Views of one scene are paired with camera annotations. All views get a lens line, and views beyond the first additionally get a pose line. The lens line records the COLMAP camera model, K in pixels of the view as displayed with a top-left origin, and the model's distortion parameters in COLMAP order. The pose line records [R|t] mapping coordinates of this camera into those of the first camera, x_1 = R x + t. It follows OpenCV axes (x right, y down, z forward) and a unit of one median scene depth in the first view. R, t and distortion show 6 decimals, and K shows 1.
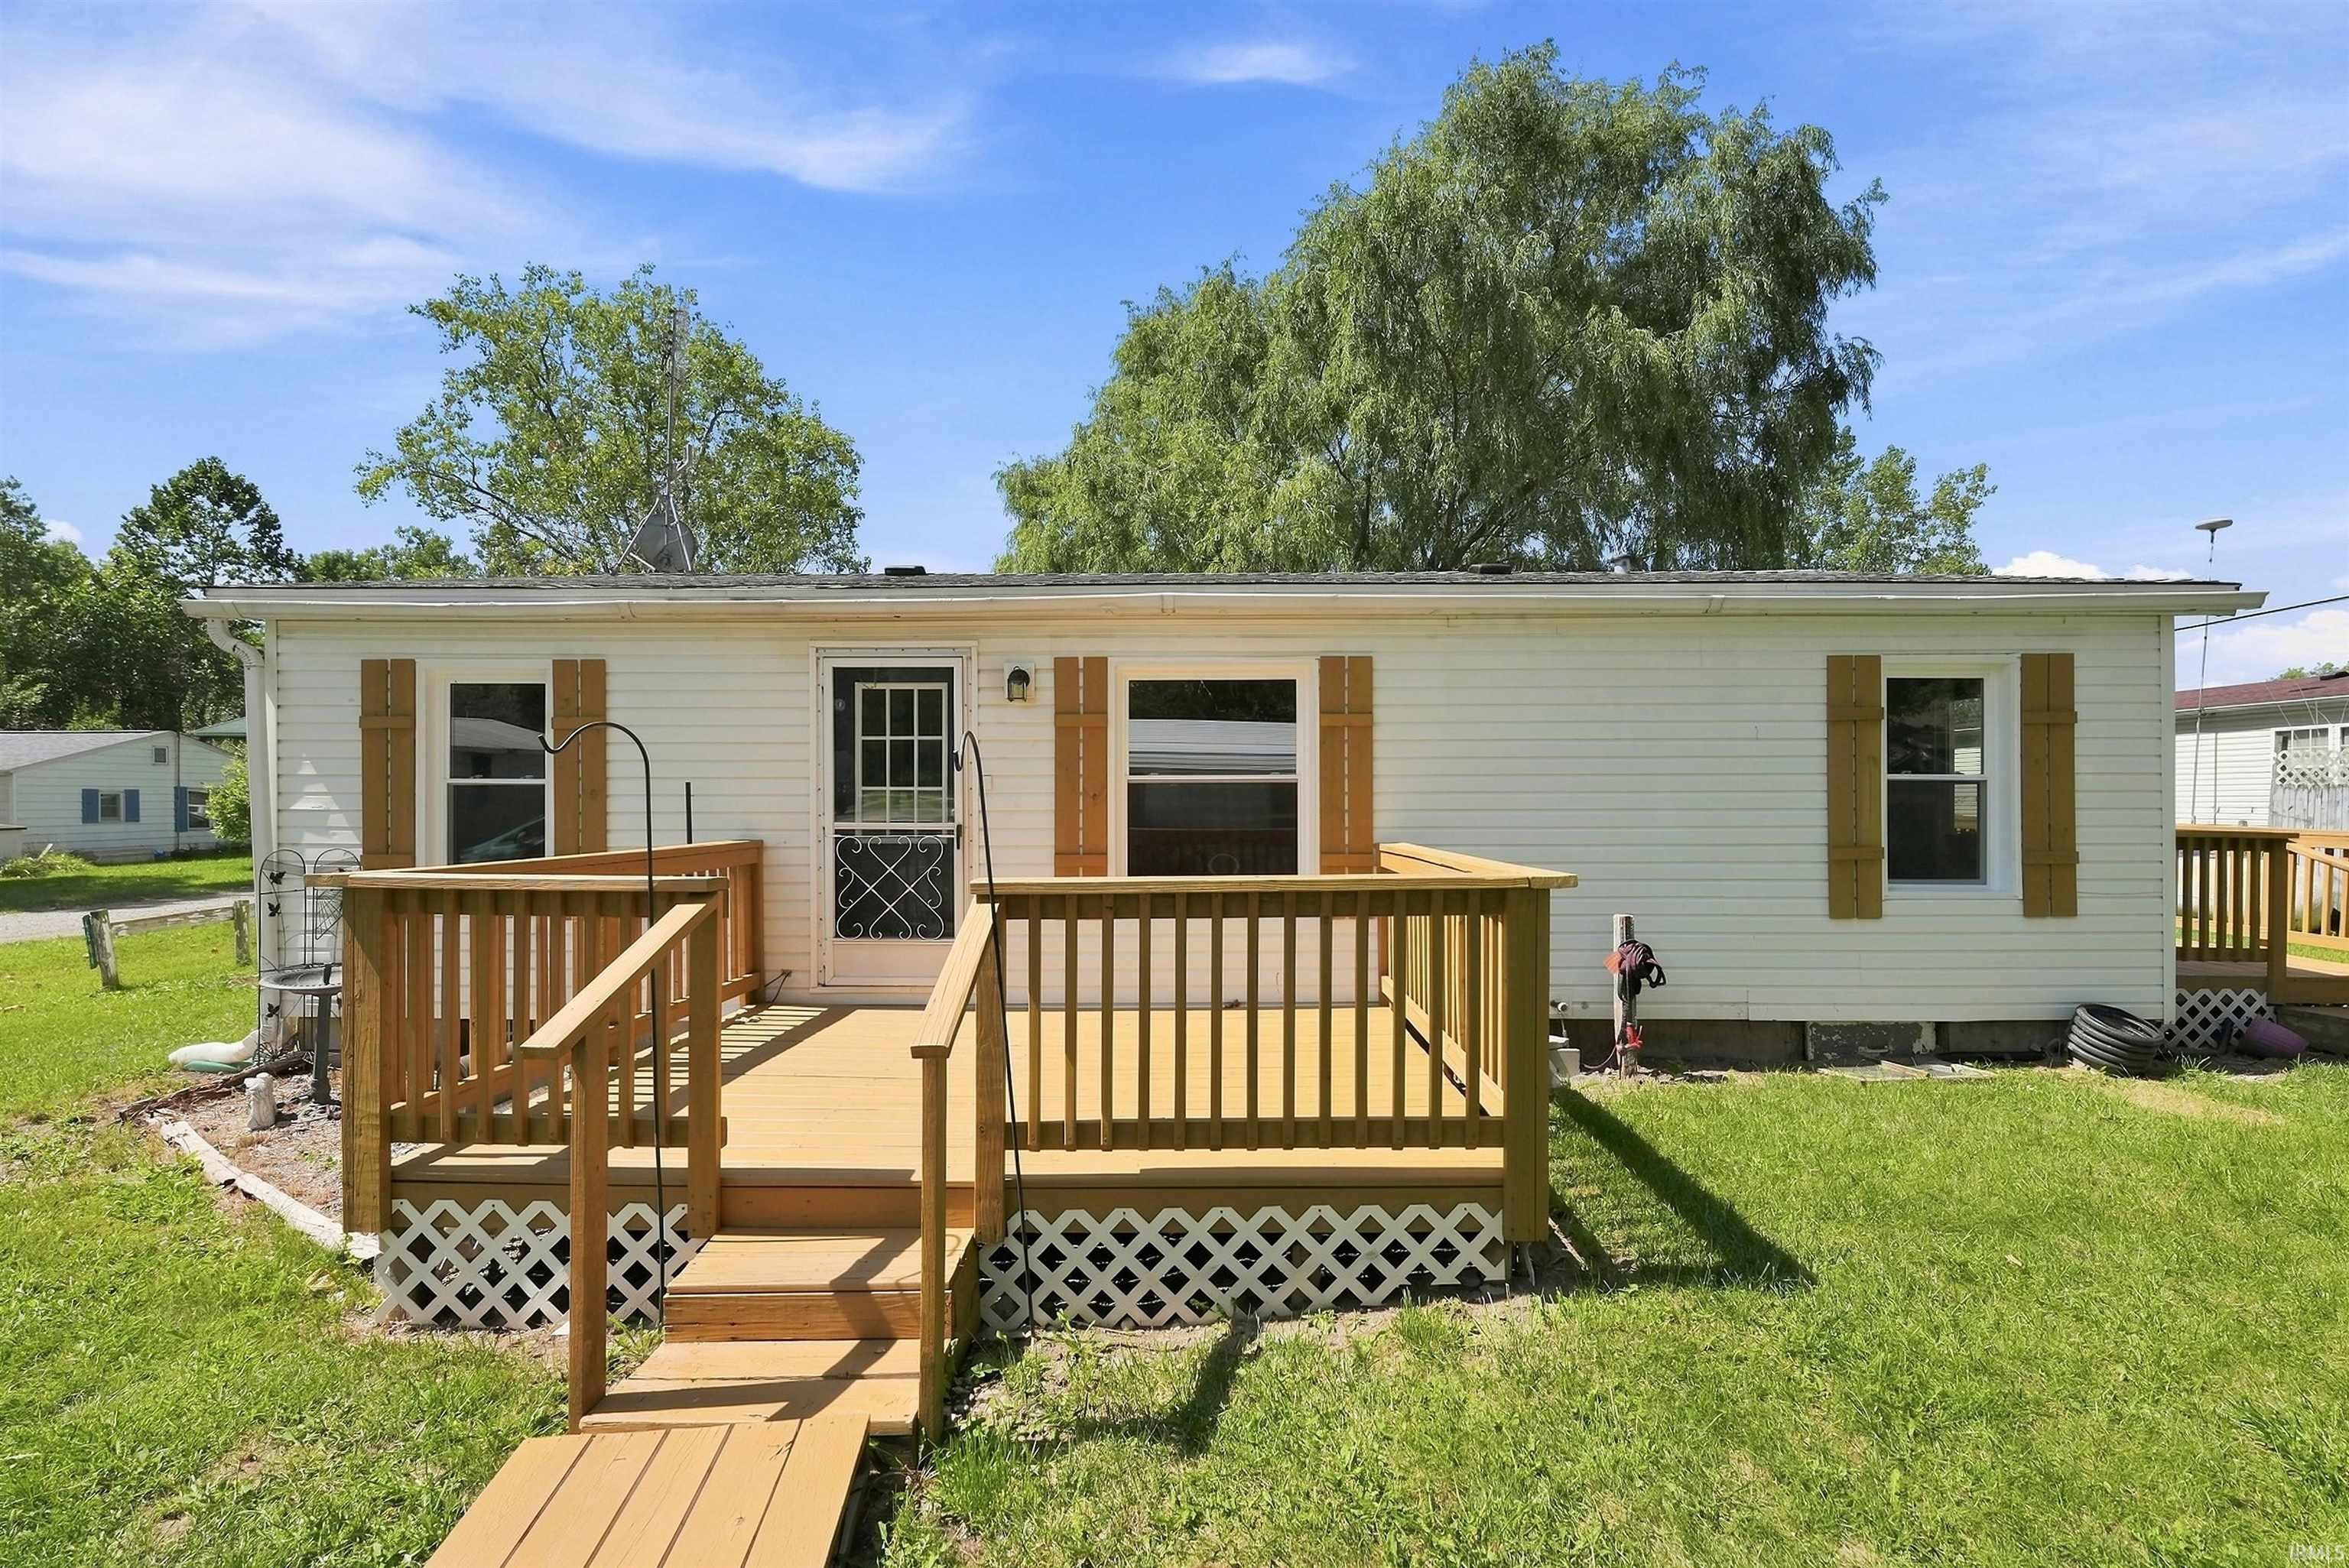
lens RADIAL K [[955.0, 0, 1194.5], [0, 955.0, 801.9], [0, 0, 1]] dist [0.000694, 0.000325]
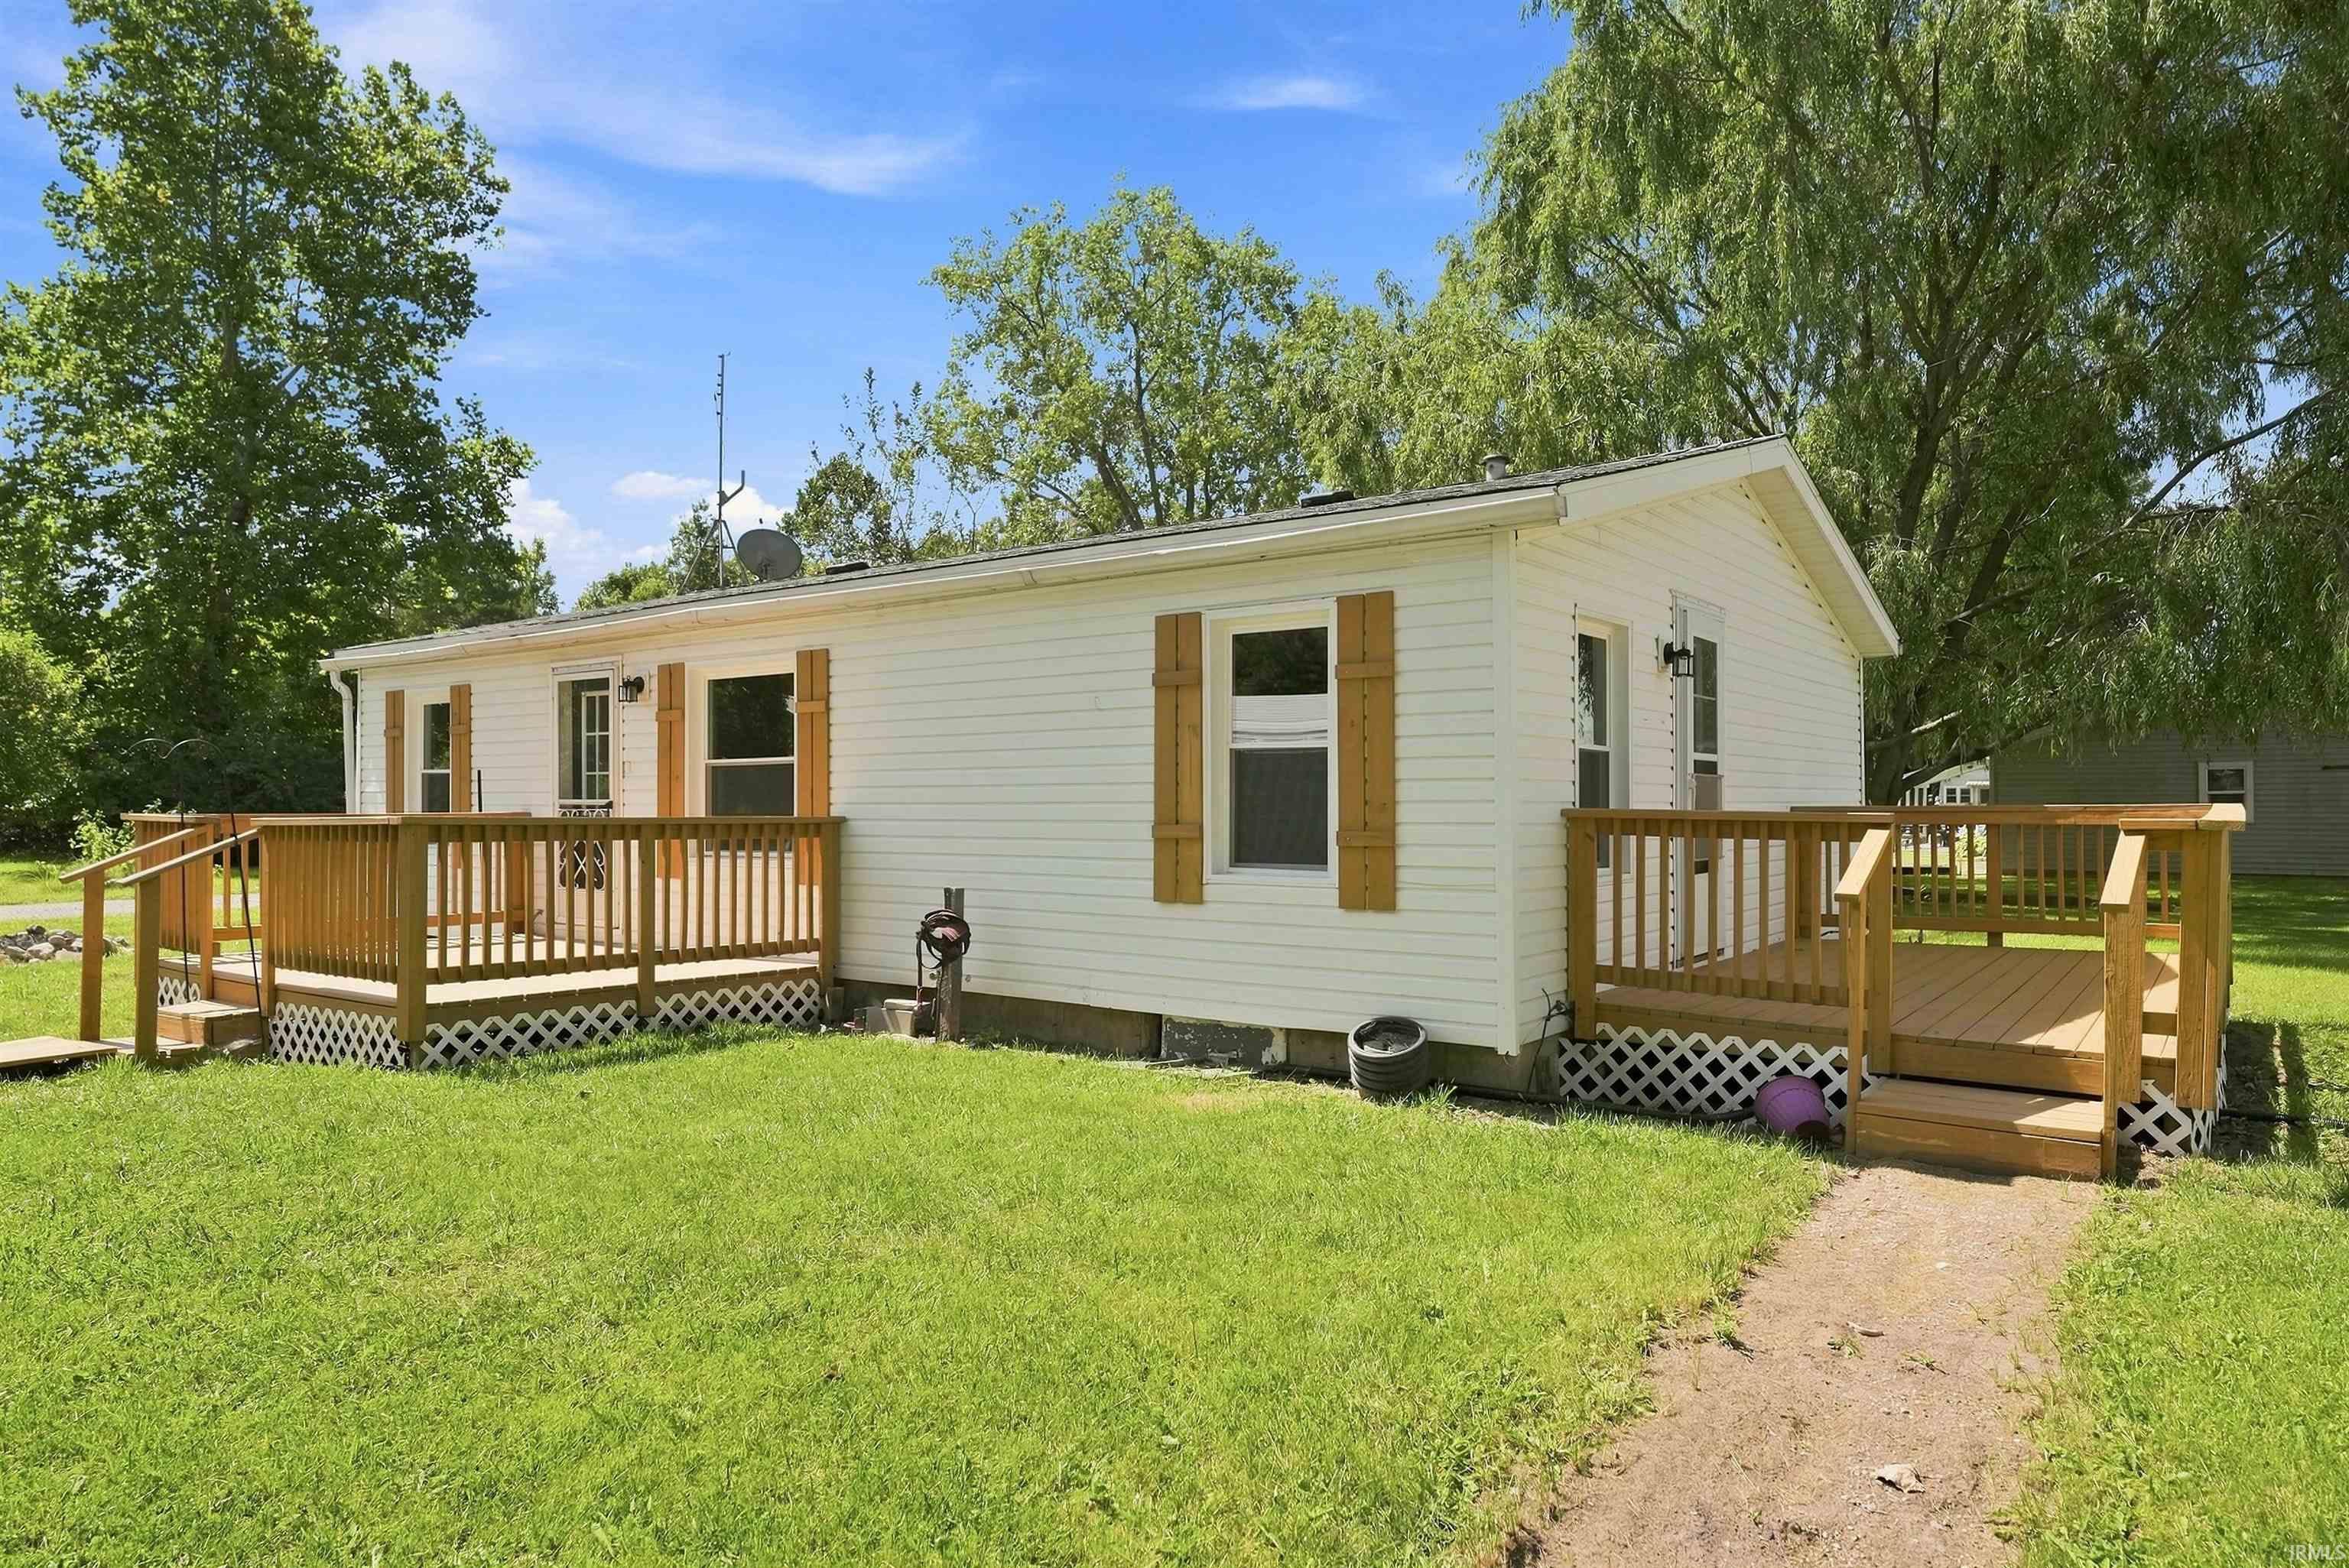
lens RADIAL K [[1413.0, 0, 1152.5], [0, 1413.0, 795.0], [0, 0, 1]] dist [0.000344, 0.000057]
pose [[0.798909, -0.001319, -0.601450, 1.446160], [0.003741, 0.999989, 0.002776, 0.015059], [0.601440, -0.004468, 0.798905, -0.087273]]
